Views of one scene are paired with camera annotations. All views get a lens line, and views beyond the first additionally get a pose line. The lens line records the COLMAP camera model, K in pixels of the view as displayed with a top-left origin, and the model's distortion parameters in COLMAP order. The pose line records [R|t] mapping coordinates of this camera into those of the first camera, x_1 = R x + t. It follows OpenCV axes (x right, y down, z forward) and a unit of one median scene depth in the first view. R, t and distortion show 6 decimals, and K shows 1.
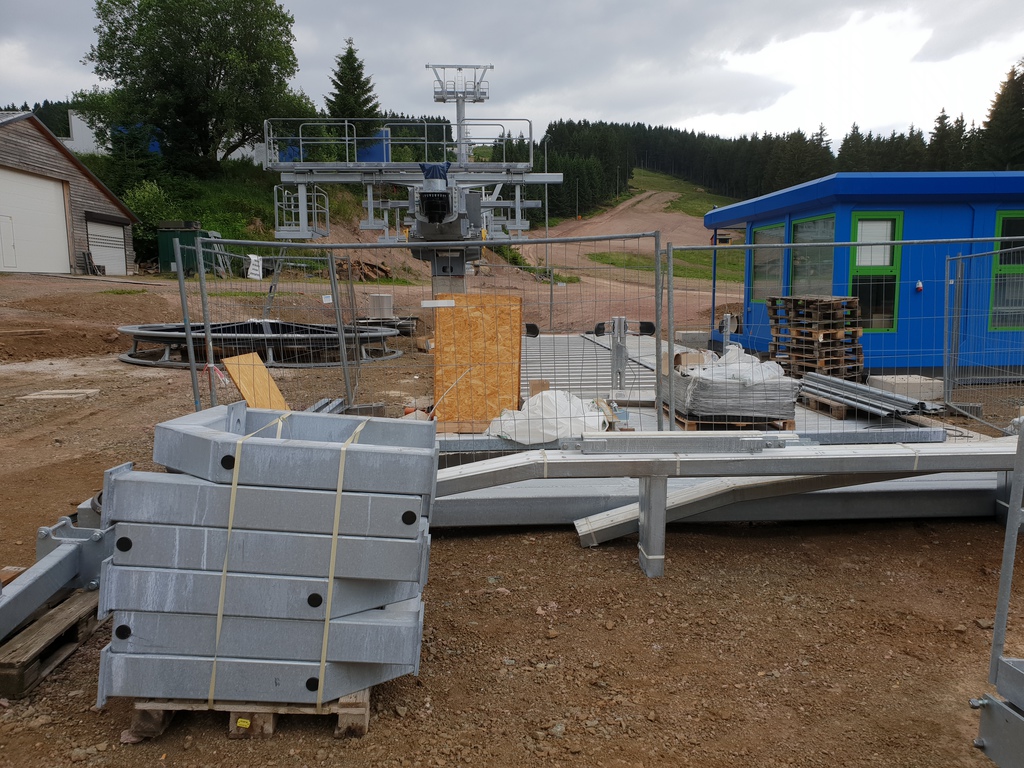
lens RADIAL K [[777.5, 0, 513.0], [0, 777.5, 399.2], [0, 0, 1]] dist [0.005908, 0.002364]
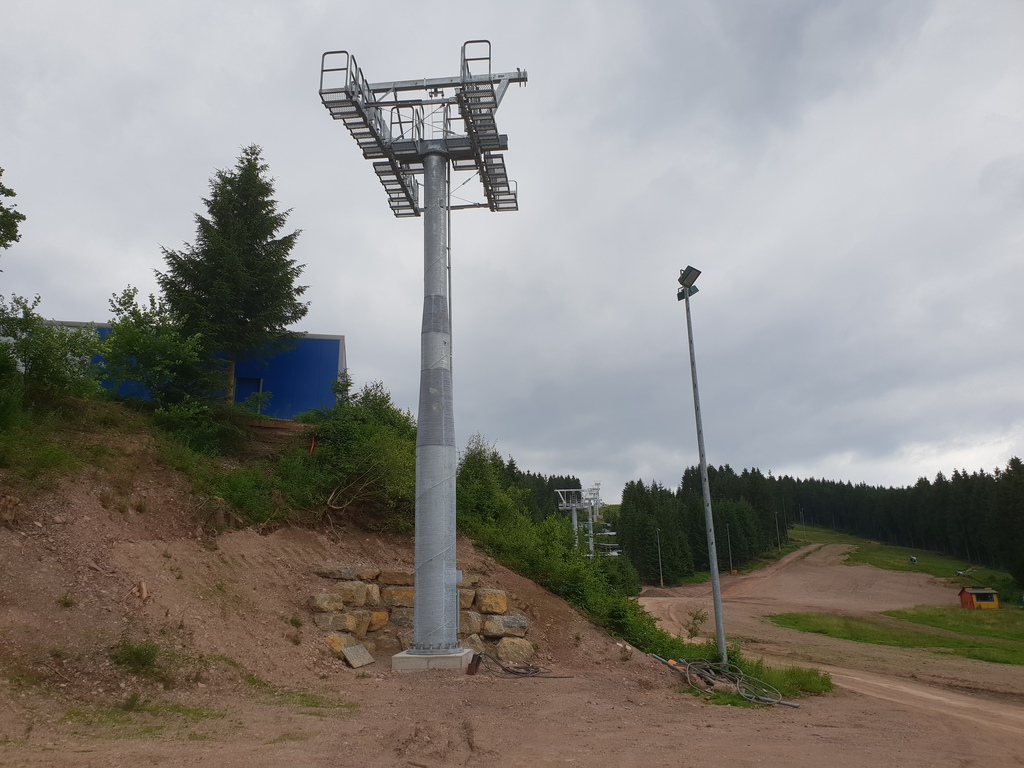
lens RADIAL K [[777.5, 0, 513.0], [0, 777.5, 399.2], [0, 0, 1]] dist [0.005908, 0.002364]
pose [[0.984630, -0.049563, -0.167471, 0.005106], [-0.030762, 0.894683, -0.445641, -0.029698], [0.171921, 0.443944, 0.879407, 0.172734]]
